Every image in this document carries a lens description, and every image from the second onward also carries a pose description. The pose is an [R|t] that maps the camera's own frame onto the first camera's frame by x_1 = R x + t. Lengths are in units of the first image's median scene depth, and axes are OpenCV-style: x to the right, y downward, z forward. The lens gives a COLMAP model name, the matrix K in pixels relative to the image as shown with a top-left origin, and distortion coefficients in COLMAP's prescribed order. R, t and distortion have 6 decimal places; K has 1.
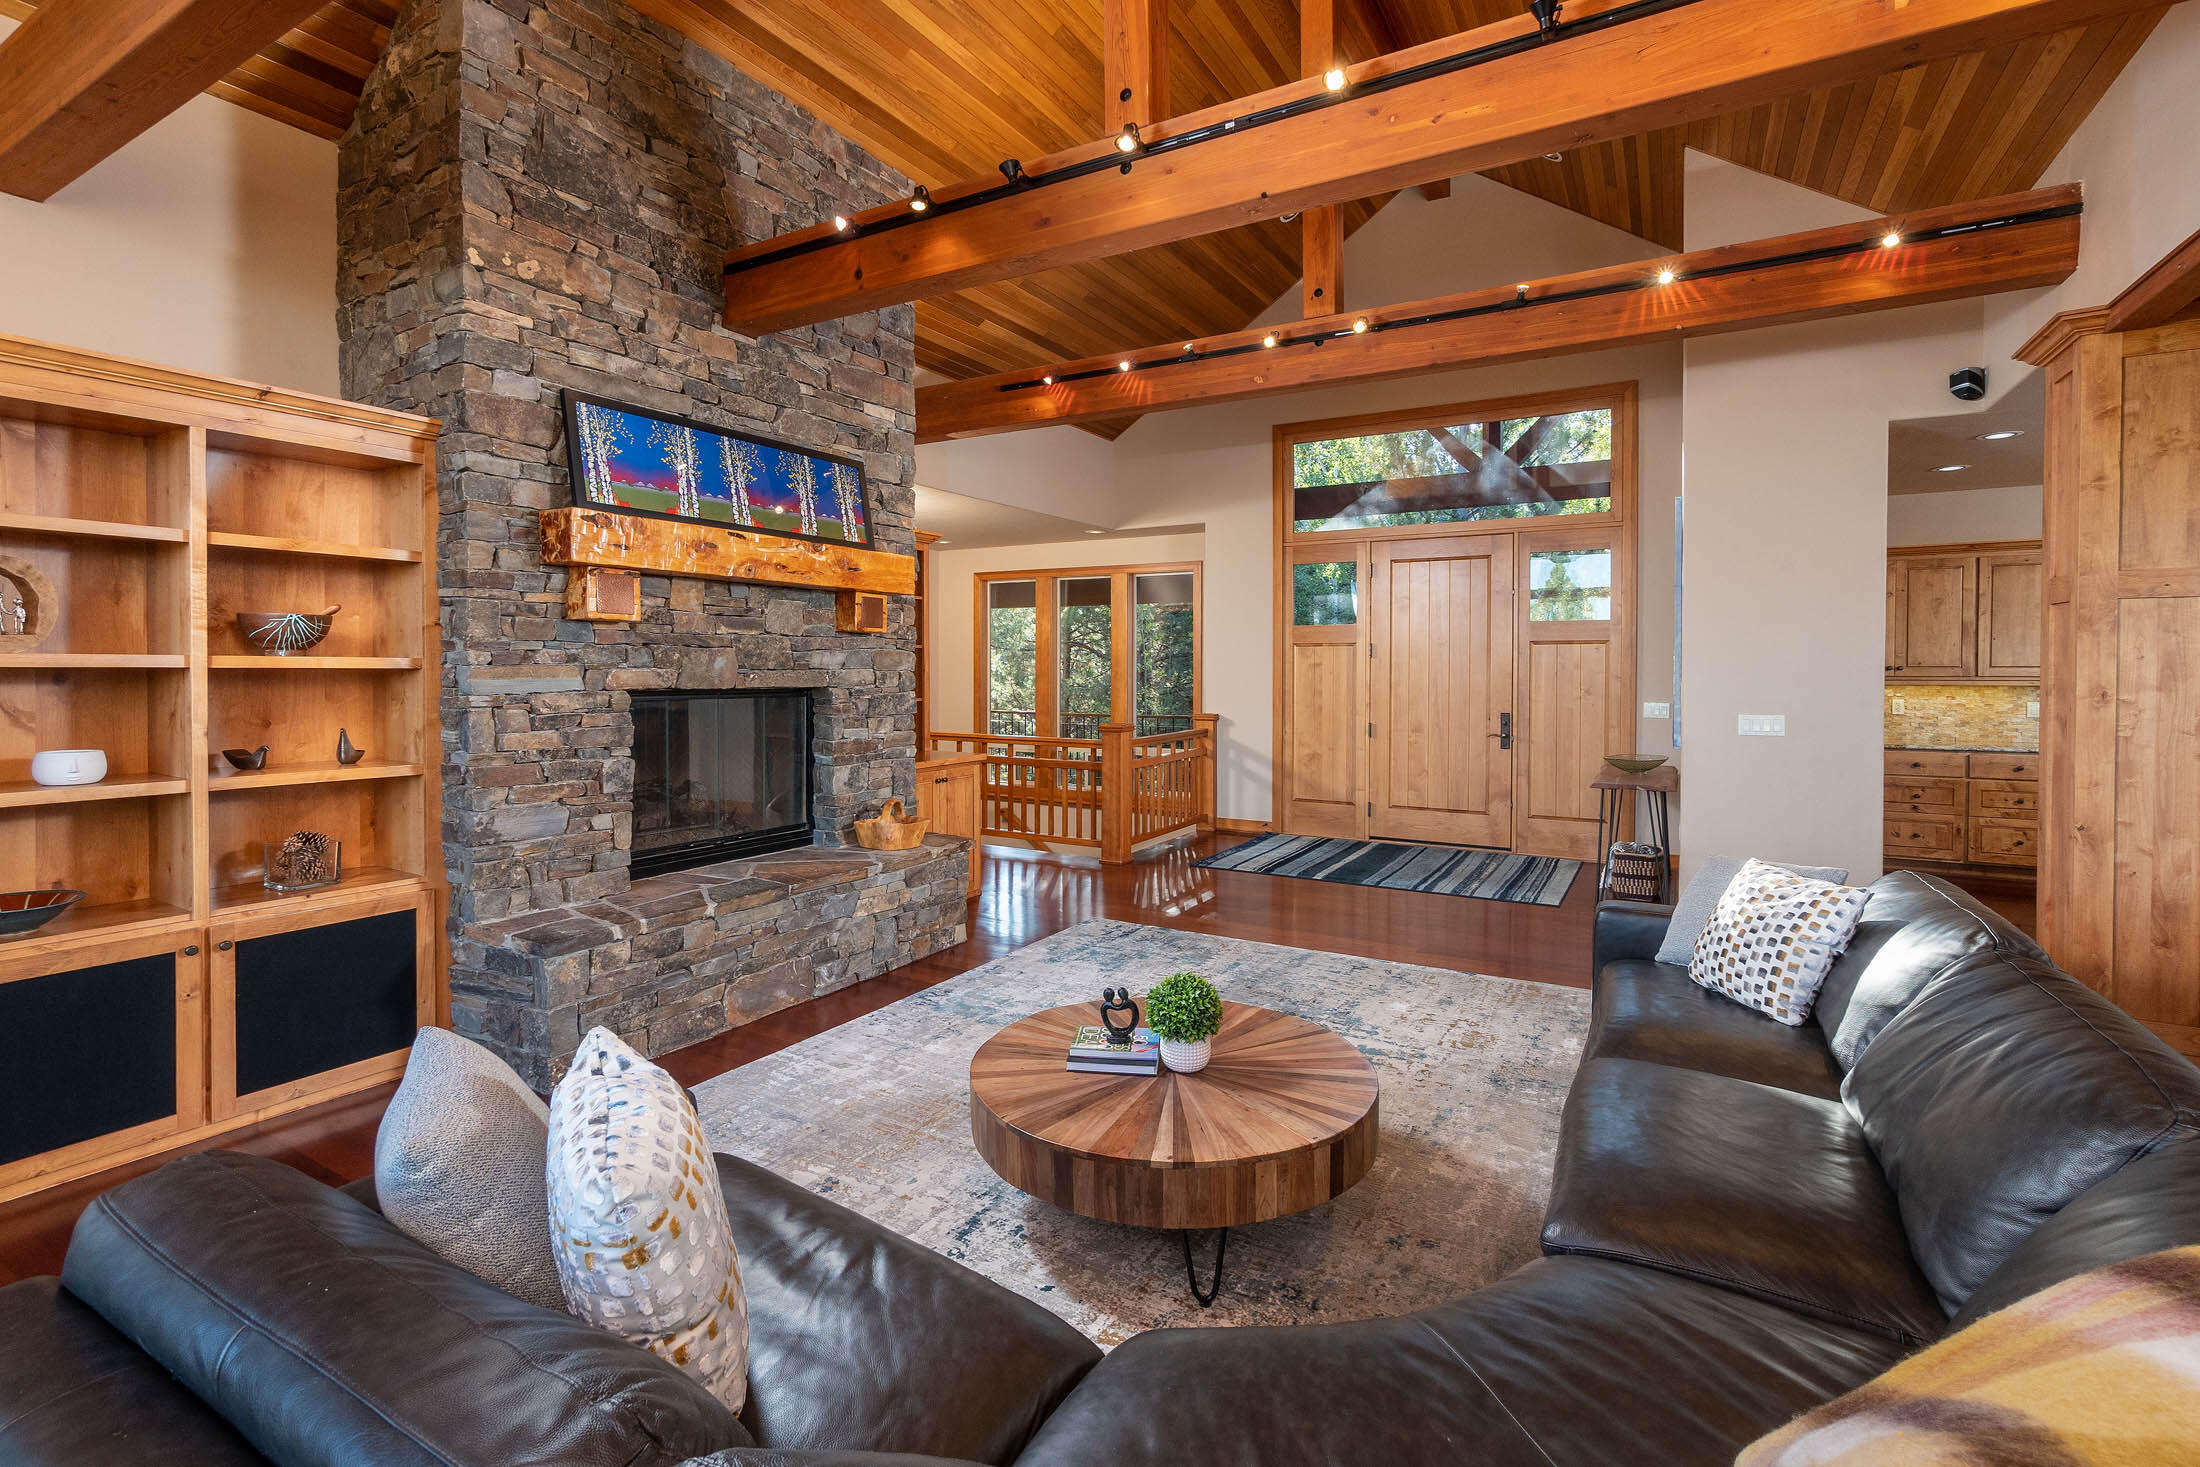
lens RADIAL K [[980.4, 0, 1114.4], [0, 980.4, 682.7], [0, 0, 1]] dist [-0.020699, 0.000873]
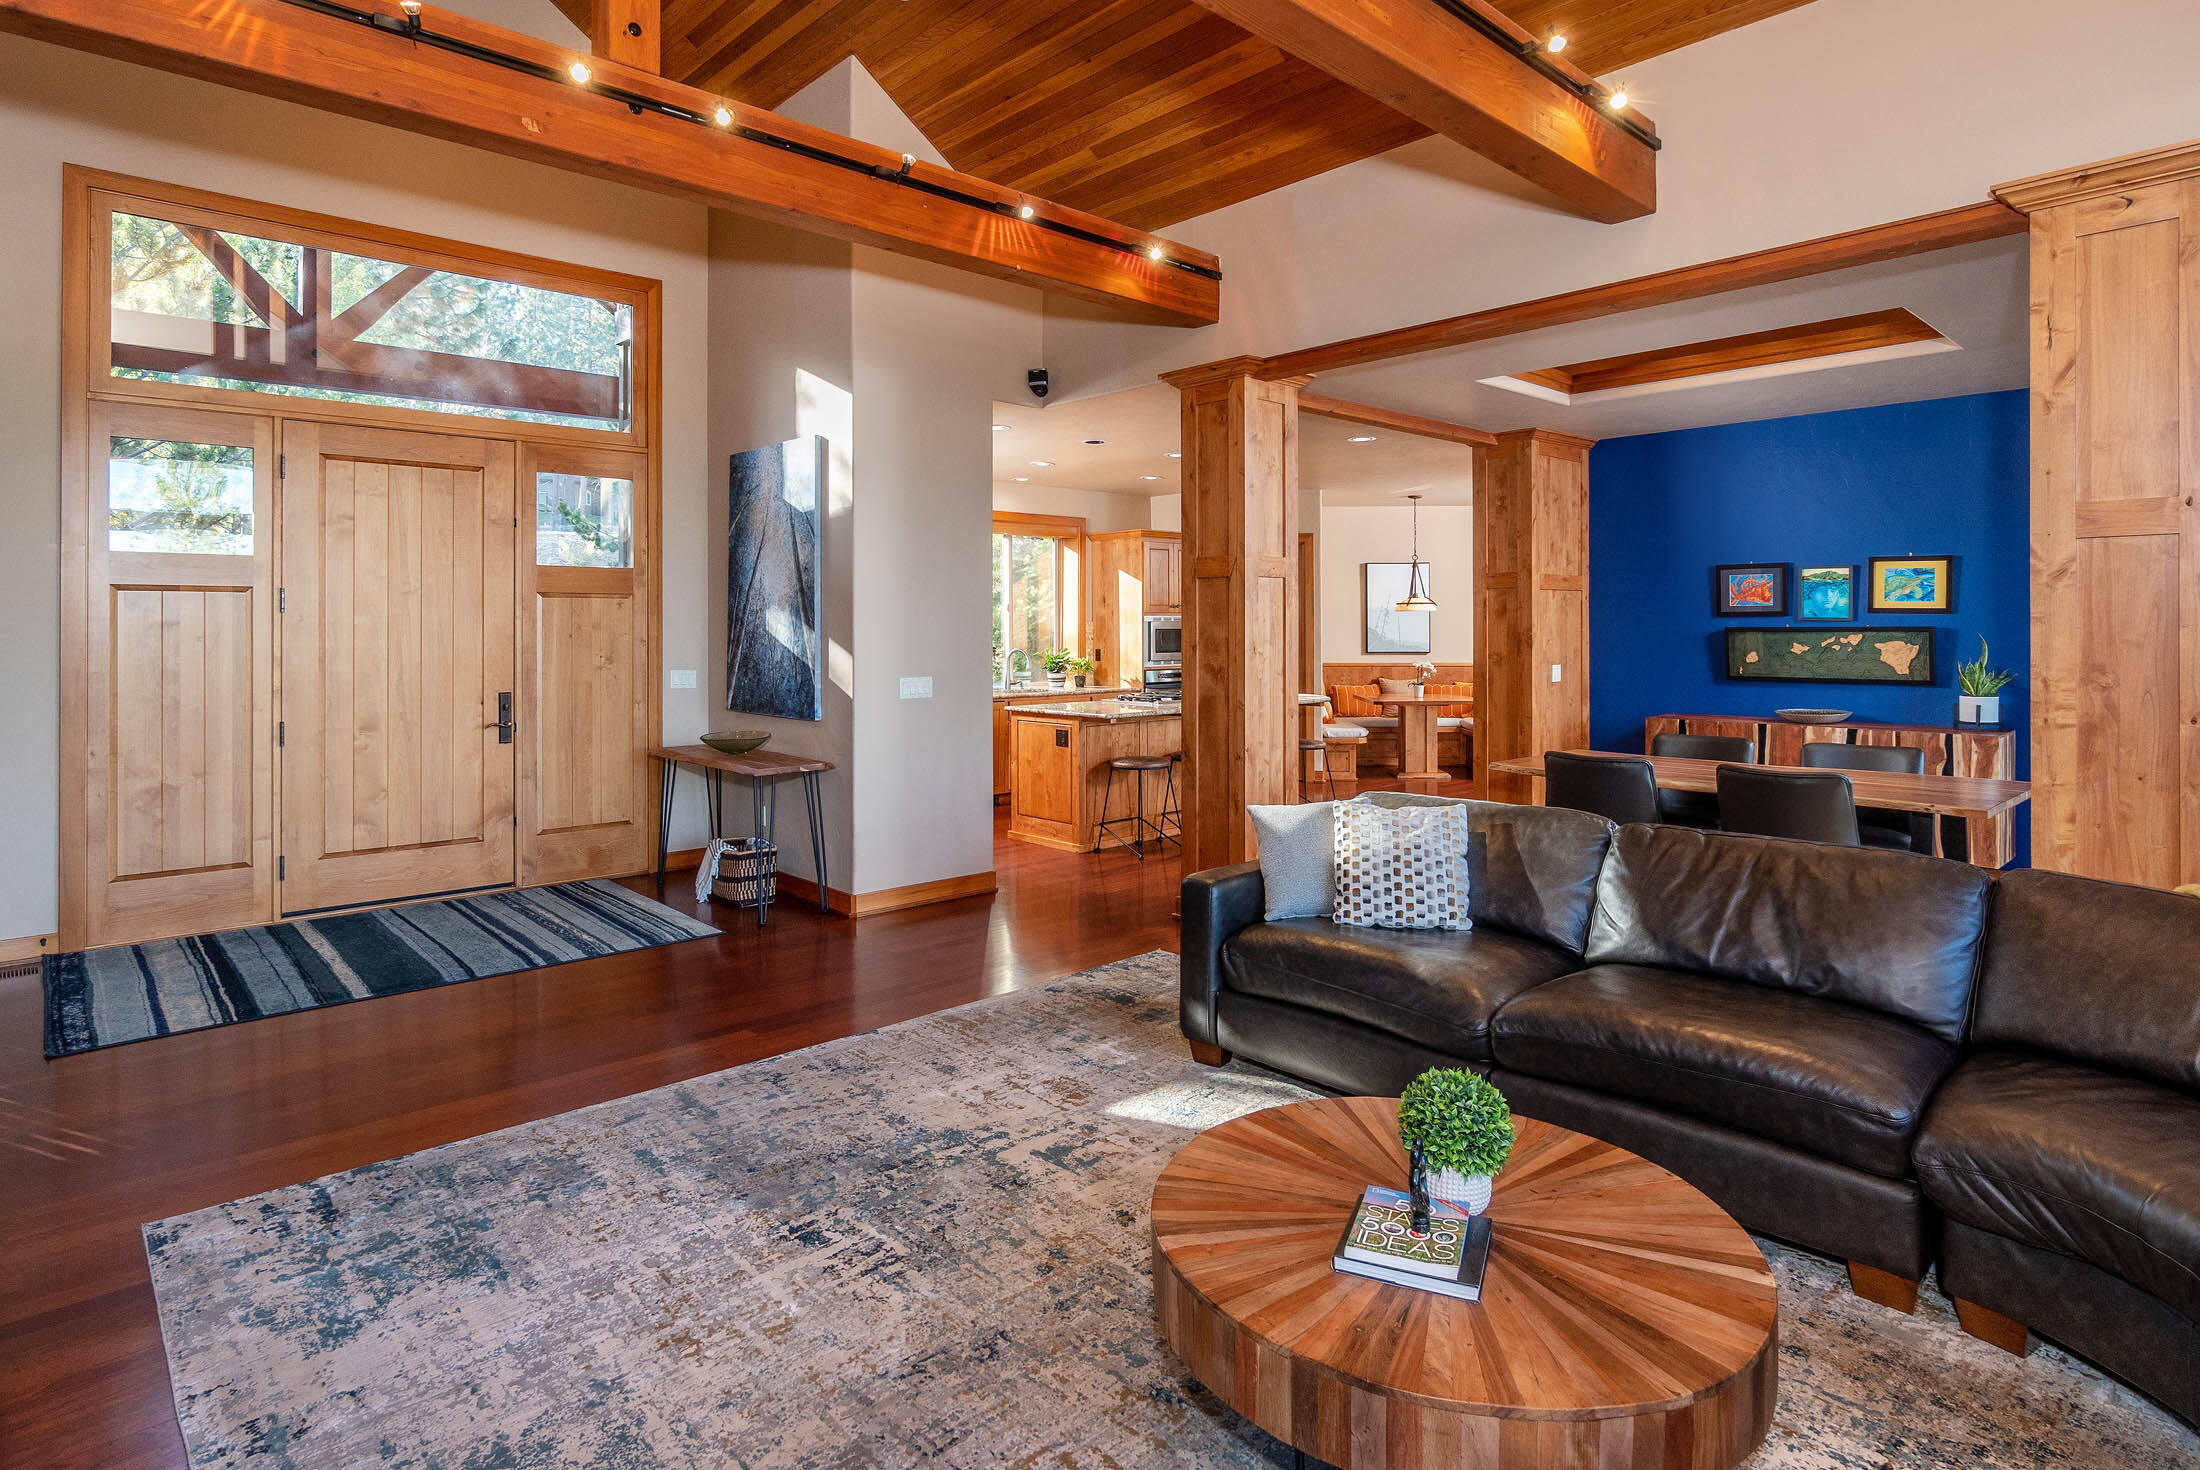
lens RADIAL K [[1176.5, 0, 1066.3], [0, 1176.5, 609.4], [0, 0, 1]] dist [0.006813, 0.001237]
pose [[0.315813, 0.016210, 0.948683, -0.499129], [0.014800, 0.999648, -0.022008, -0.007323], [-0.948706, 0.020990, 0.315462, 0.611800]]
